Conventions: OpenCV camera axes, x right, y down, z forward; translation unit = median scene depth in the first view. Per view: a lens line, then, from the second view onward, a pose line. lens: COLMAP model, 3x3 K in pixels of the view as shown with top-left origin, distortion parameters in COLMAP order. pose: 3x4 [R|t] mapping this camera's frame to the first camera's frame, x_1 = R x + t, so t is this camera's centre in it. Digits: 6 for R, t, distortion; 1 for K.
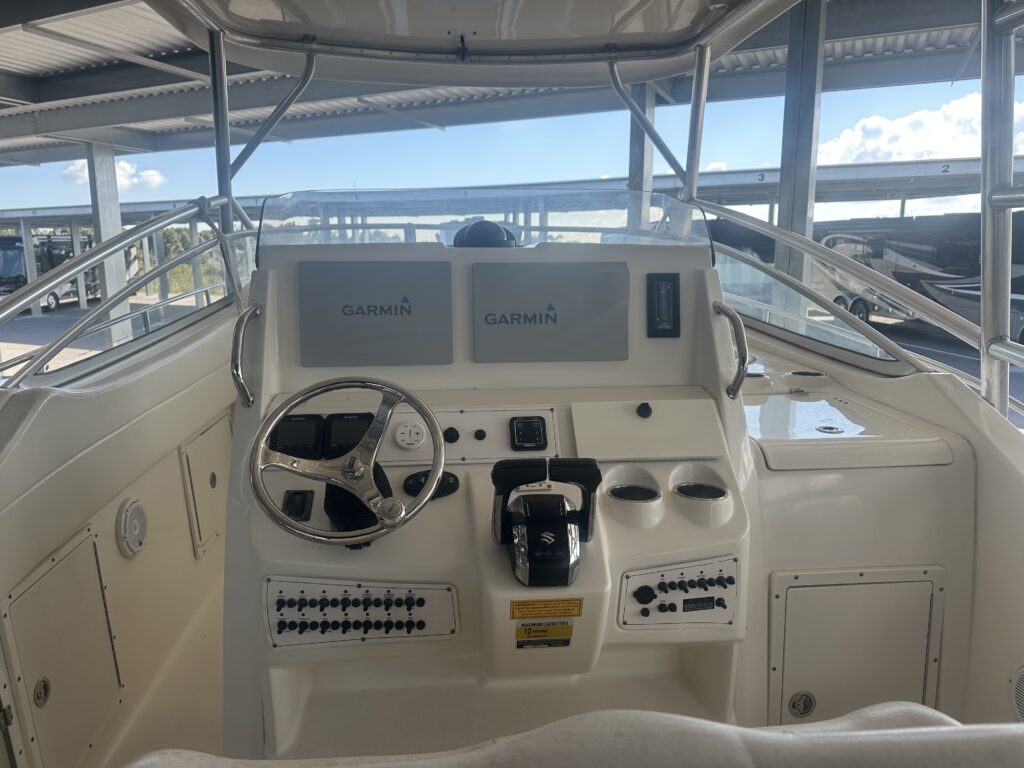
lens RADIAL K [[726.6, 0, 517.0], [0, 726.6, 372.4], [0, 0, 1]] dist [0.055882, -0.065942]
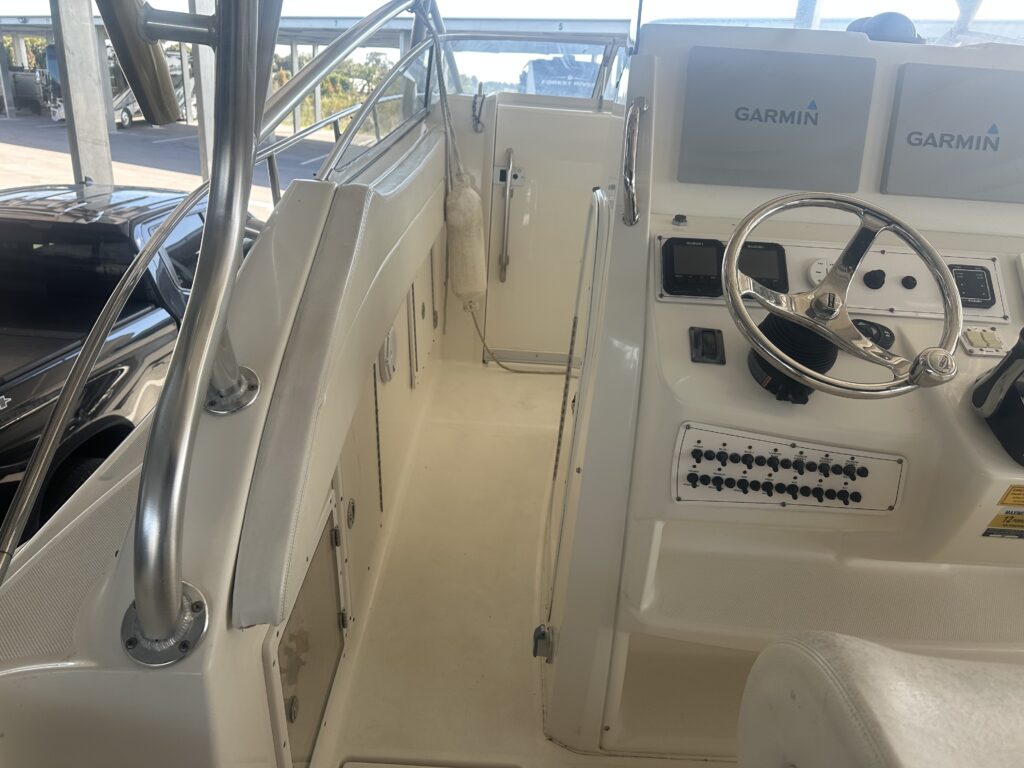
lens RADIAL K [[726.6, 0, 507.3], [0, 726.6, 377.2], [0, 0, 1]] dist [0.055882, -0.065942]
pose [[0.992478, 0.098887, -0.072174, -0.439037], [-0.082515, 0.975834, 0.202332, 0.061530], [0.090437, -0.194855, 0.976654, 0.135355]]
